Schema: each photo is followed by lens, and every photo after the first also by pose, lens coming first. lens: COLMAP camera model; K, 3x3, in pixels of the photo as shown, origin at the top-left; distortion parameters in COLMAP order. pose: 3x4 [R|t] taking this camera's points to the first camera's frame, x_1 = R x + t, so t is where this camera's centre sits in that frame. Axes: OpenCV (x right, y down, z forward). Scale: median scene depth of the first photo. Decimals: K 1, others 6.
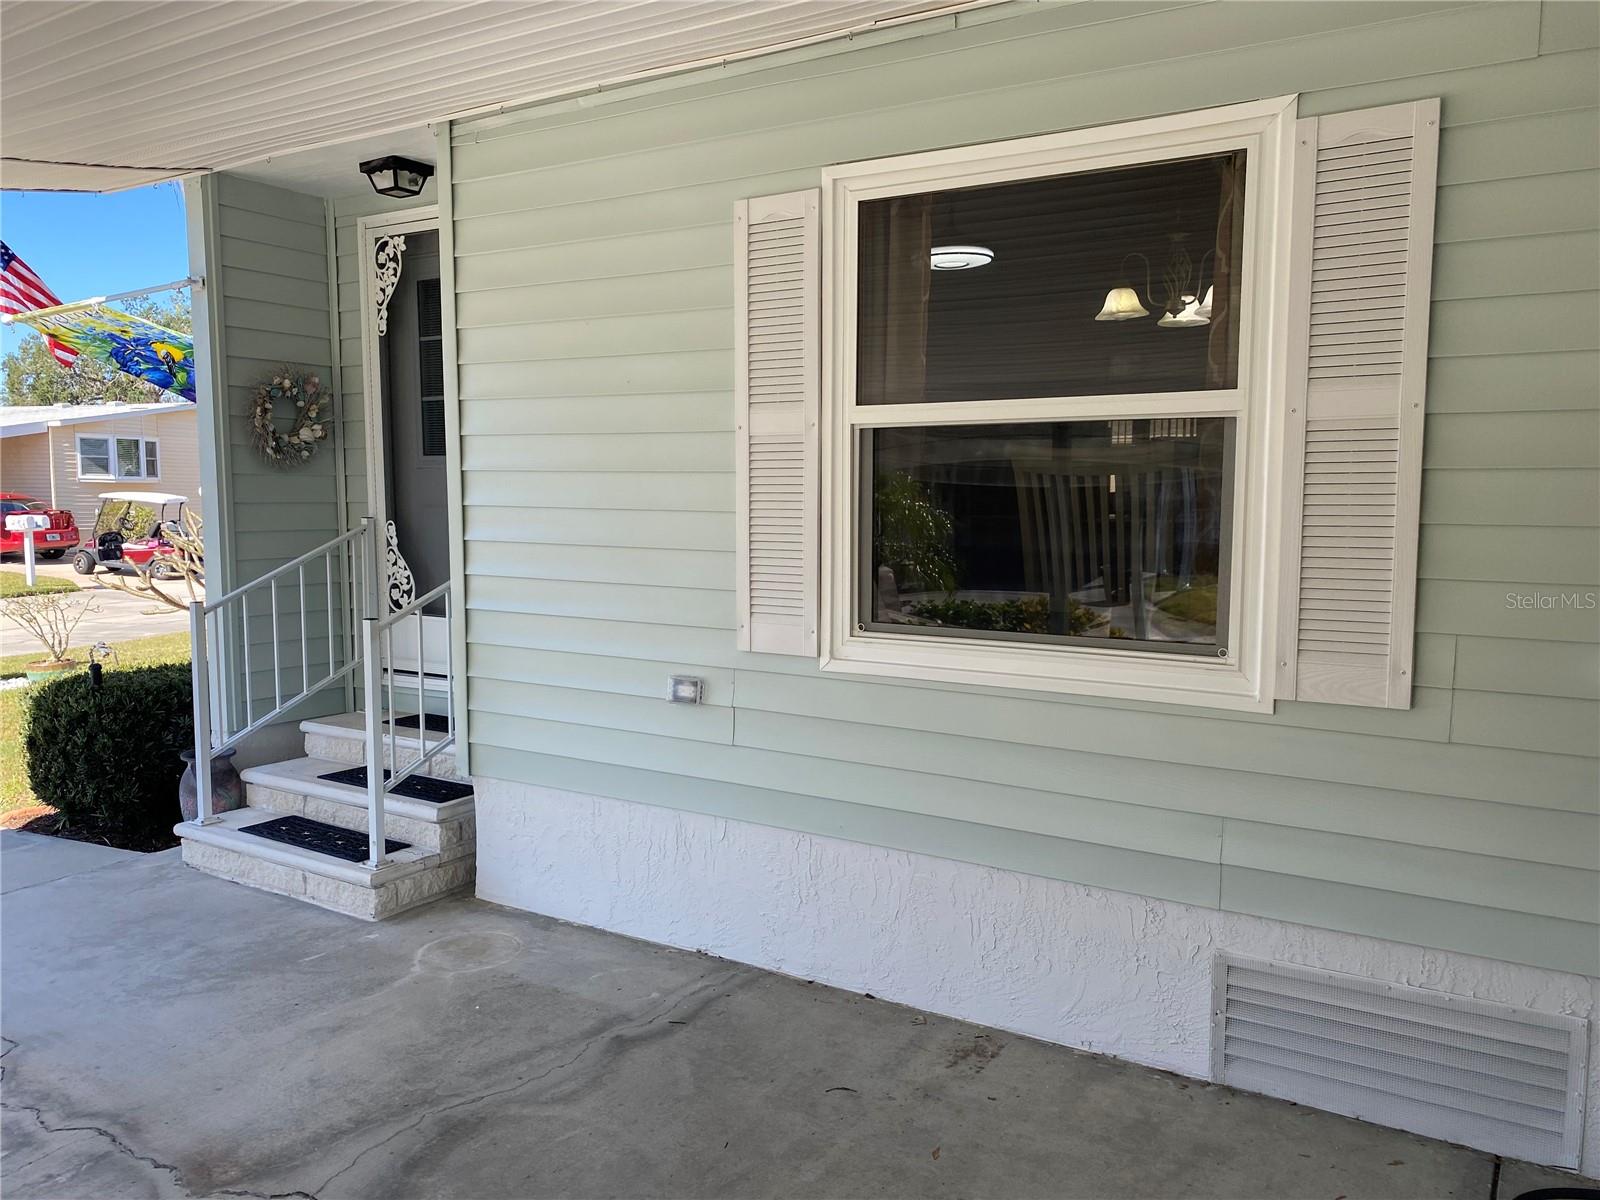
lens RADIAL K [[1210.8, 0, 800.1], [0, 1210.8, 592.0], [0, 0, 1]] dist [0.036109, -0.045264]
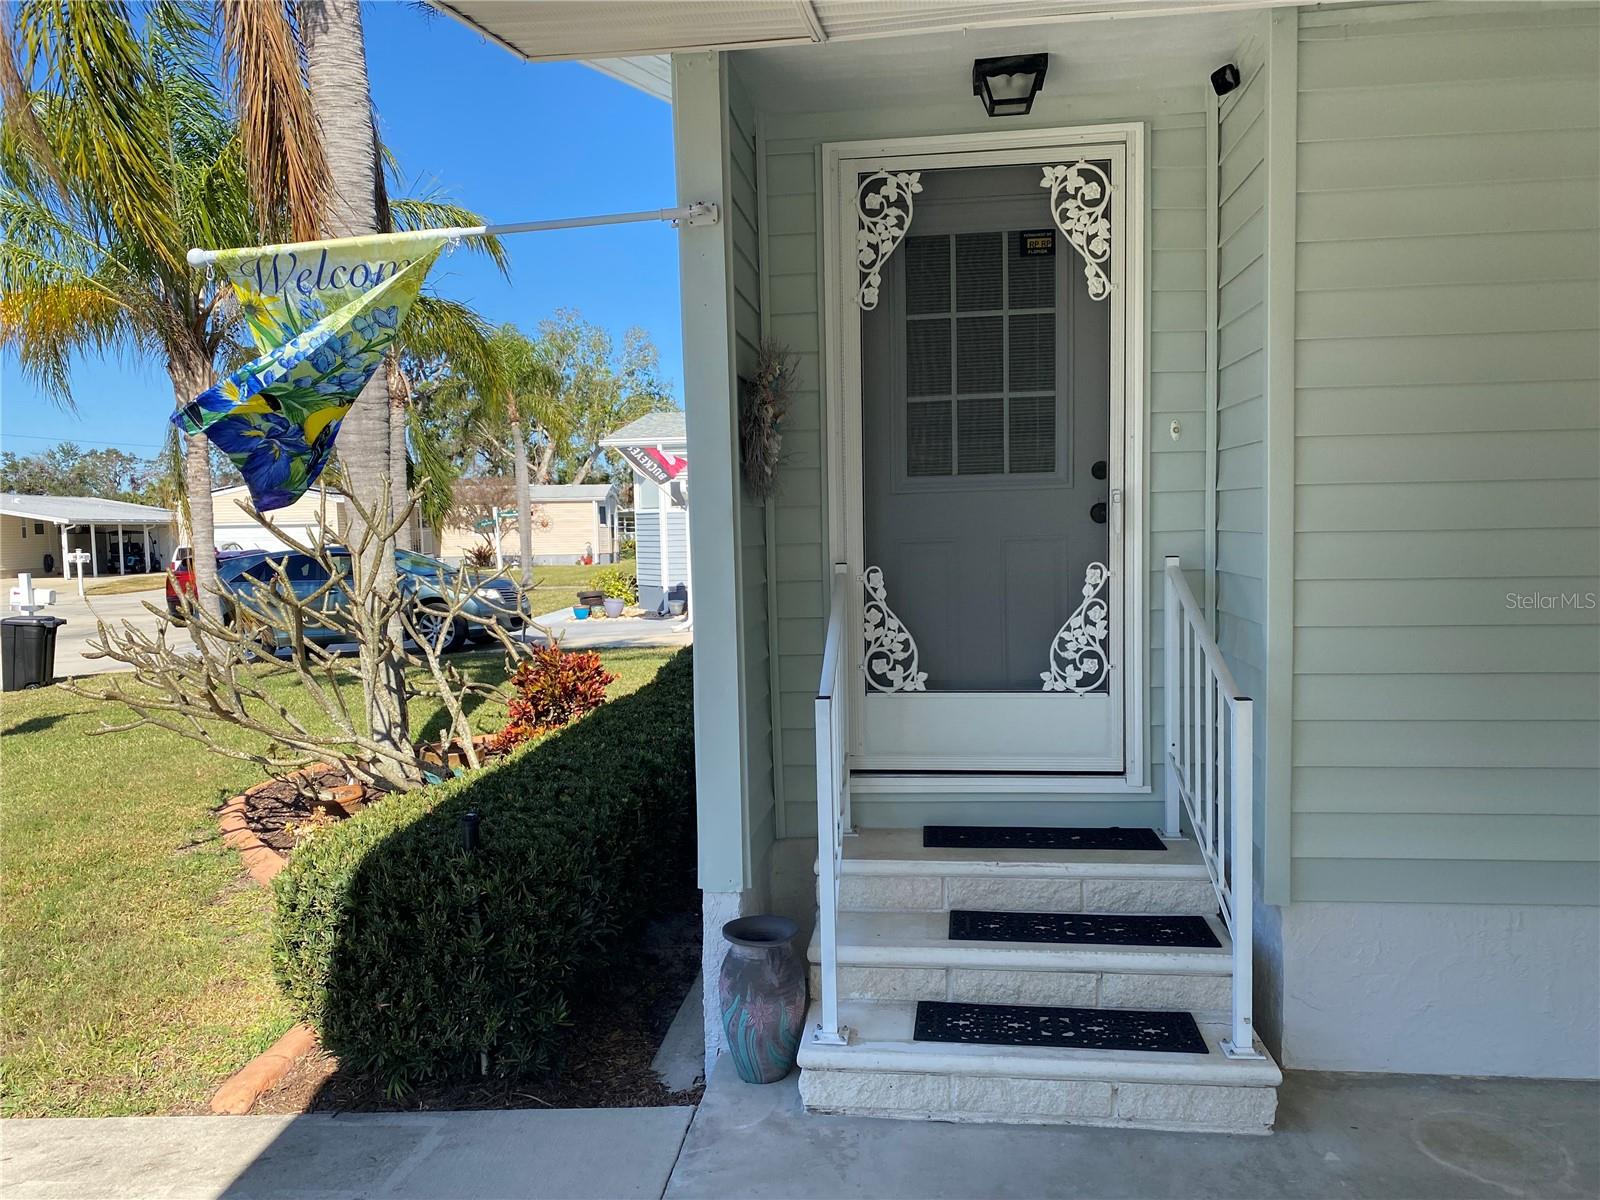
lens RADIAL K [[1210.8, 0, 798.4], [0, 1210.8, 591.8], [0, 0, 1]] dist [0.036109, -0.045264]
pose [[0.910045, -0.049868, 0.411499, -0.697009], [0.062995, 0.997844, -0.018391, -0.033610], [-0.409695, 0.042659, 0.911225, 0.375112]]
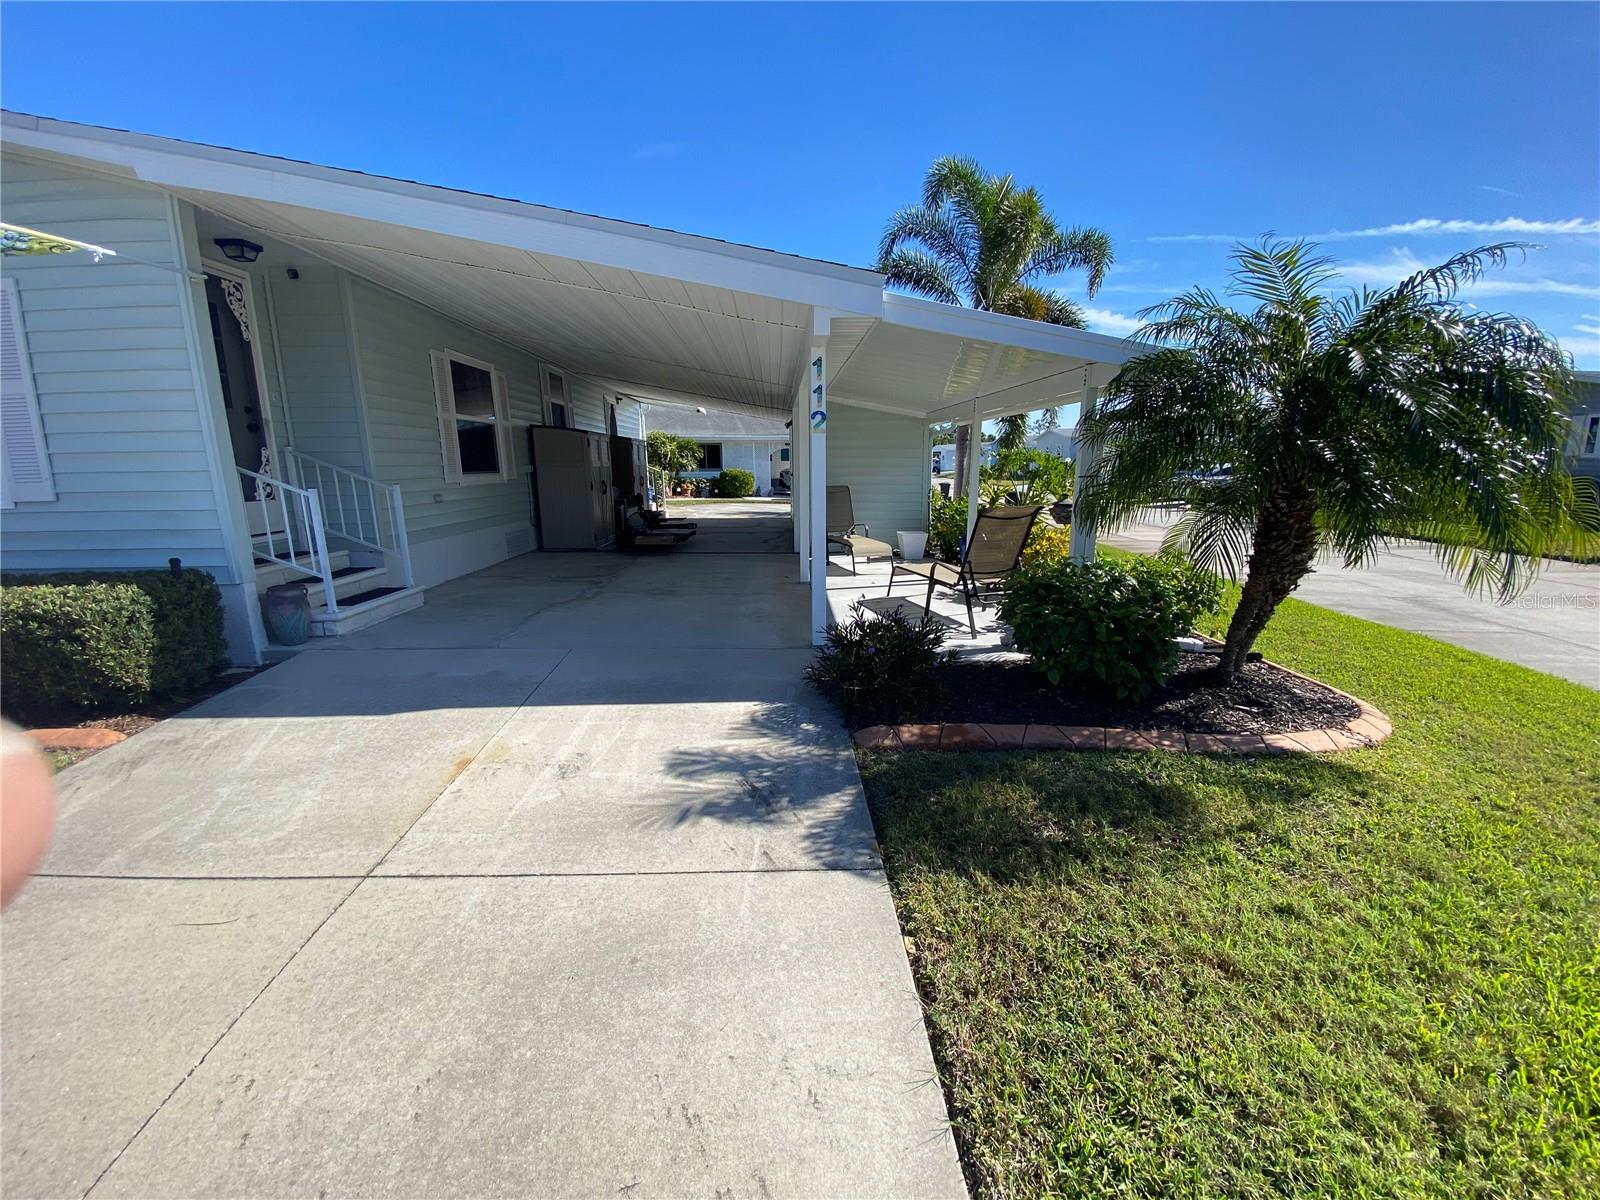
lens RADIAL K [[651.4, 0, 801.0], [0, 651.4, 596.8], [0, 0, 1]] dist [-0.002515, -0.000858]
pose [[-0.549590, -0.180278, 0.815751, -1.534012], [0.085910, 0.959068, 0.269830, -0.031997], [-0.831005, 0.218377, -0.511607, 0.836090]]
